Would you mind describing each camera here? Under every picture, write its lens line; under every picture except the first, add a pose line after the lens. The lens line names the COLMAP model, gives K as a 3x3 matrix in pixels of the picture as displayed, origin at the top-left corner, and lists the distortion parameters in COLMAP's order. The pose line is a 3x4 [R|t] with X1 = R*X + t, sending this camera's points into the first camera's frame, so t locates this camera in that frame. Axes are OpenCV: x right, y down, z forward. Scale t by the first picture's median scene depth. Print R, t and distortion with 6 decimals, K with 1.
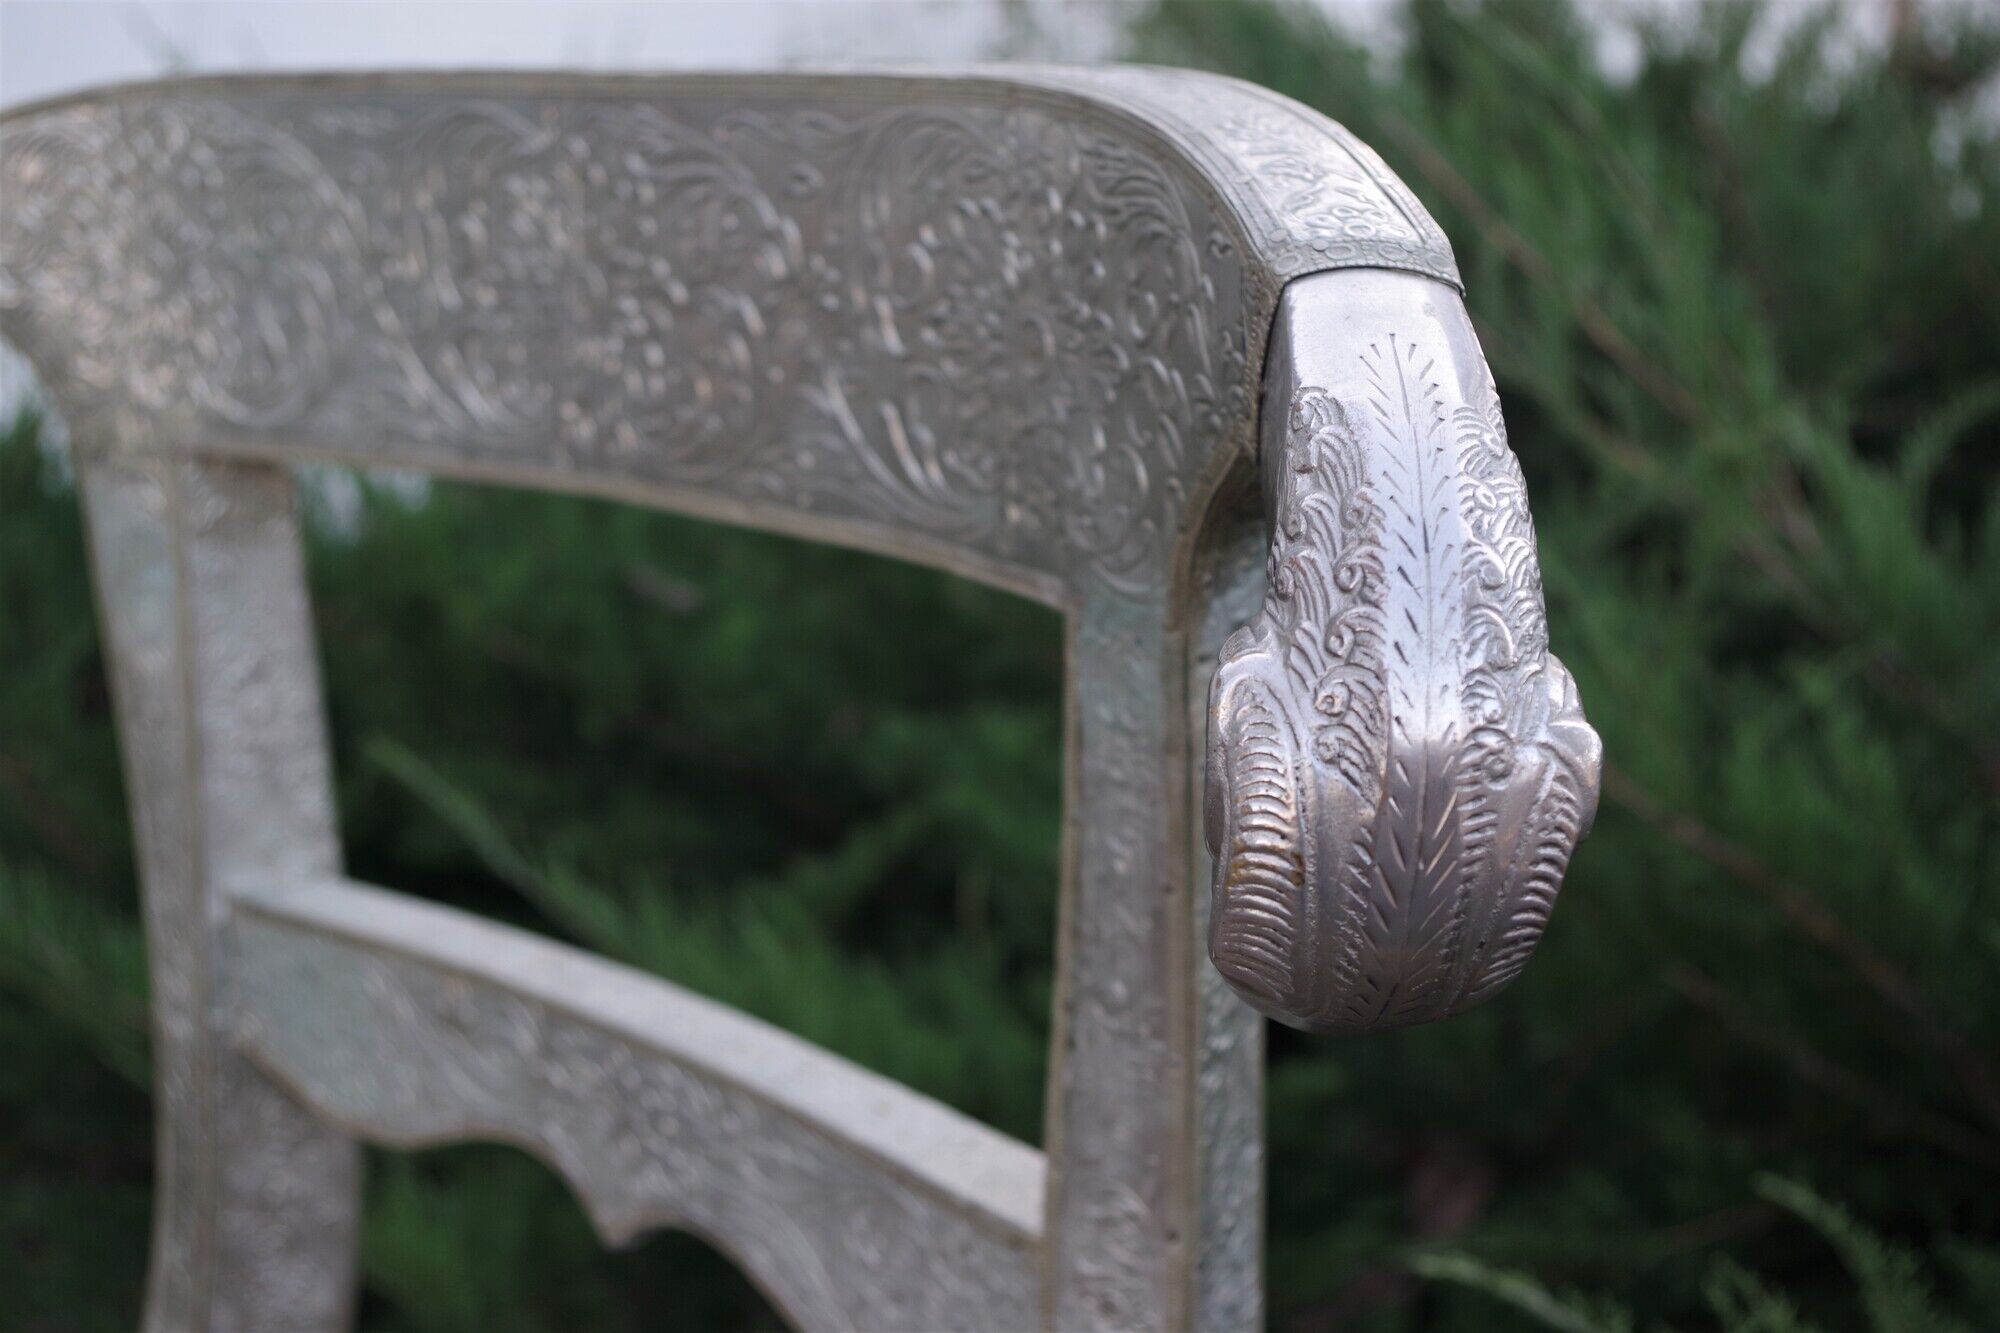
lens RADIAL K [[2366.5, 0, 1000.0], [0, 2366.5, 666.5], [0, 0, 1]] dist [-0.016536, -0.005214]
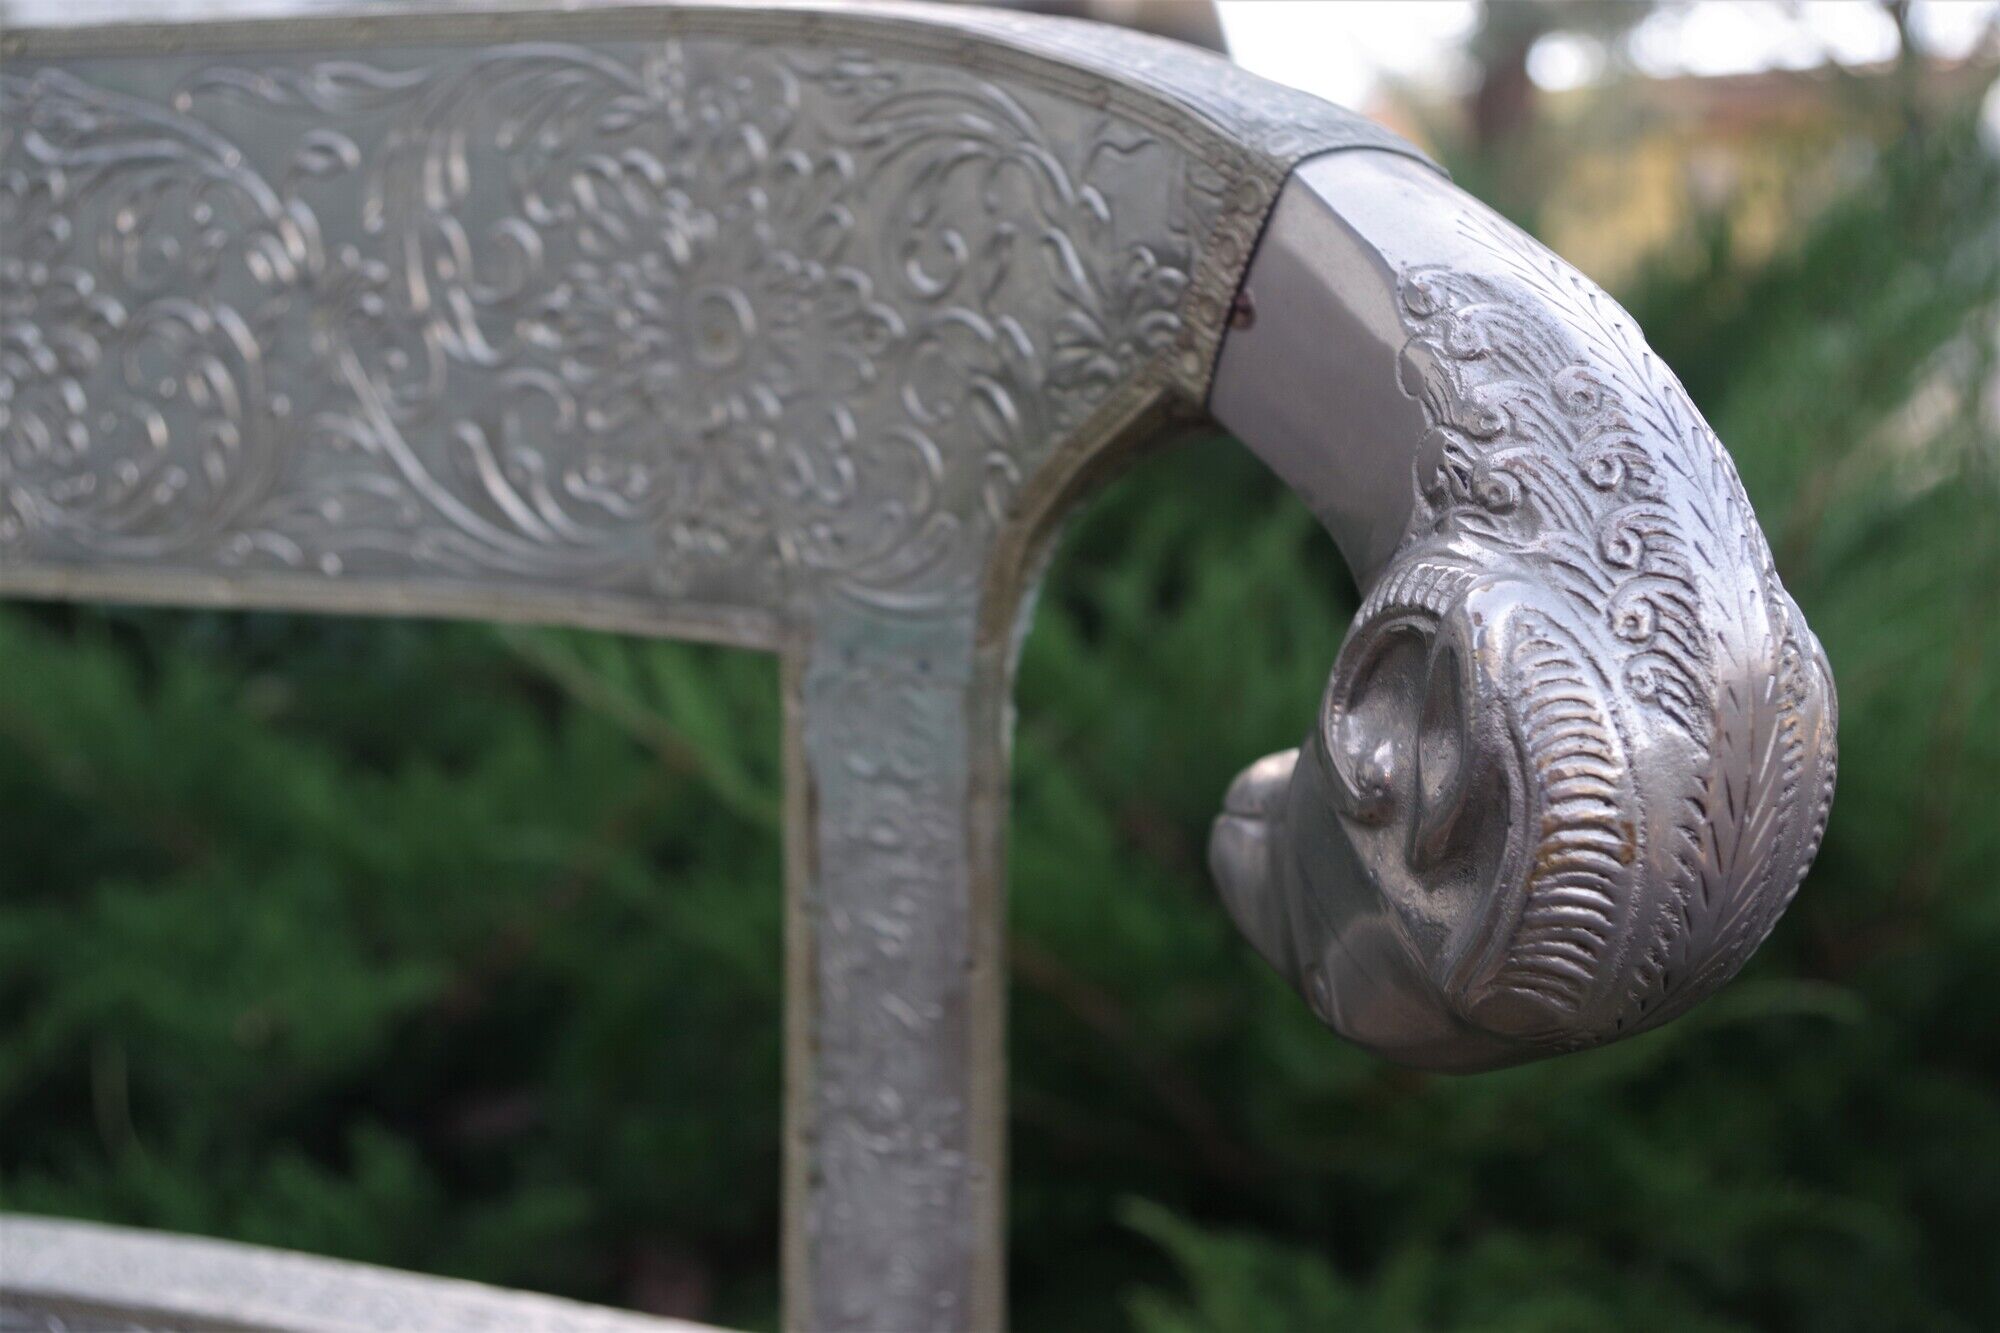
lens RADIAL K [[2106.7, 0, 1000.0], [0, 2106.7, 666.5], [0, 0, 1]] dist [-0.034635, 0.008911]
pose [[0.878157, -0.082801, 0.471152, -0.270250], [0.116926, 0.992185, -0.043565, 0.024993], [-0.463862, 0.093347, 0.880976, 0.351598]]
